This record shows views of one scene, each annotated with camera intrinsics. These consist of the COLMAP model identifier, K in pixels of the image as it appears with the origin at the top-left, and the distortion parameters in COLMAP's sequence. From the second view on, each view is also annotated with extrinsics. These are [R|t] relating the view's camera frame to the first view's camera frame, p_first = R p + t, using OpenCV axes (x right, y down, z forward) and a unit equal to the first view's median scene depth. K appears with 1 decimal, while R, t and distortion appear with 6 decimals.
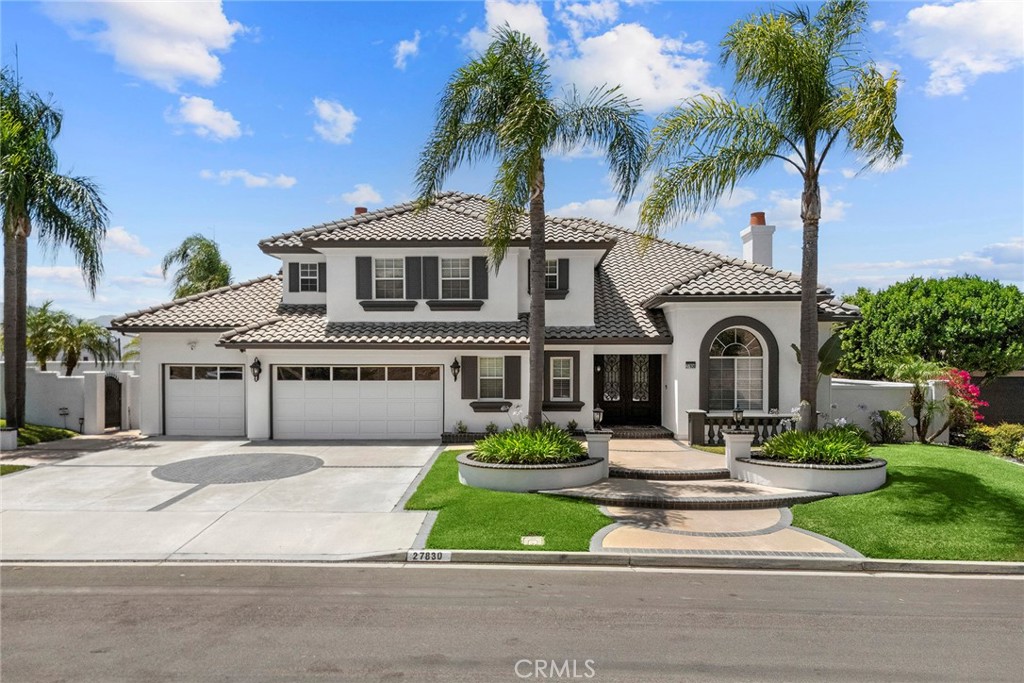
lens RADIAL K [[799.9, 0, 468.4], [0, 799.9, 348.4], [0, 0, 1]] dist [0.076537, -0.099315]
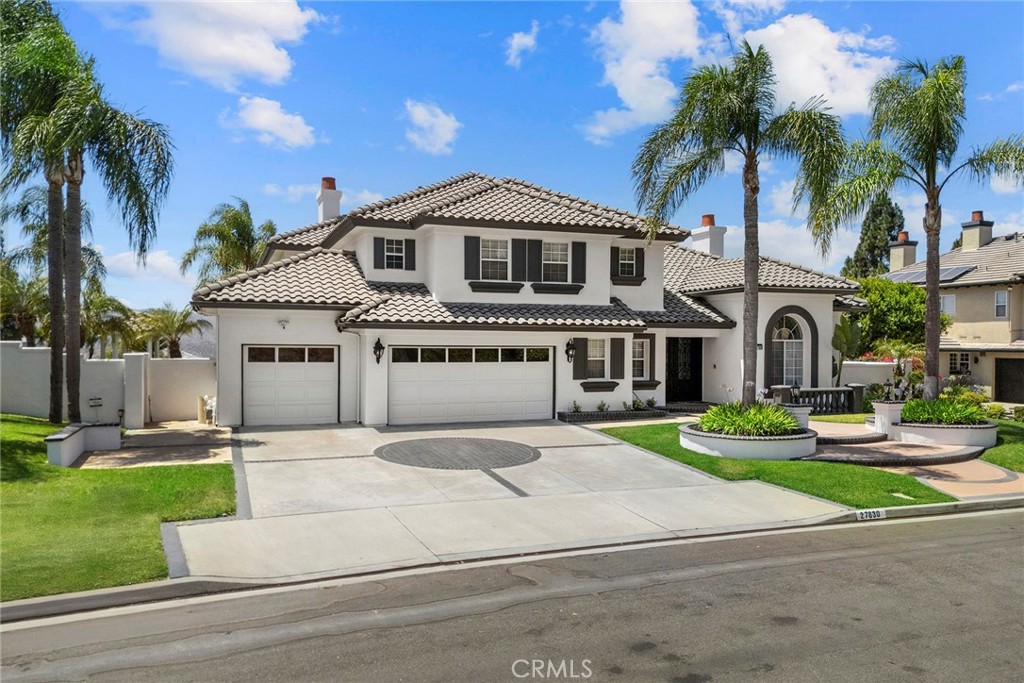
lens RADIAL K [[801.6, 0, 512.0], [0, 801.6, 341.5], [0, 0, 1]] dist [-0.006689, 0.001801]
pose [[0.922615, 0.004839, 0.385691, -0.465714], [-0.010647, 0.999860, 0.012925, 0.001592], [-0.385574, -0.016031, 0.922537, 0.073799]]
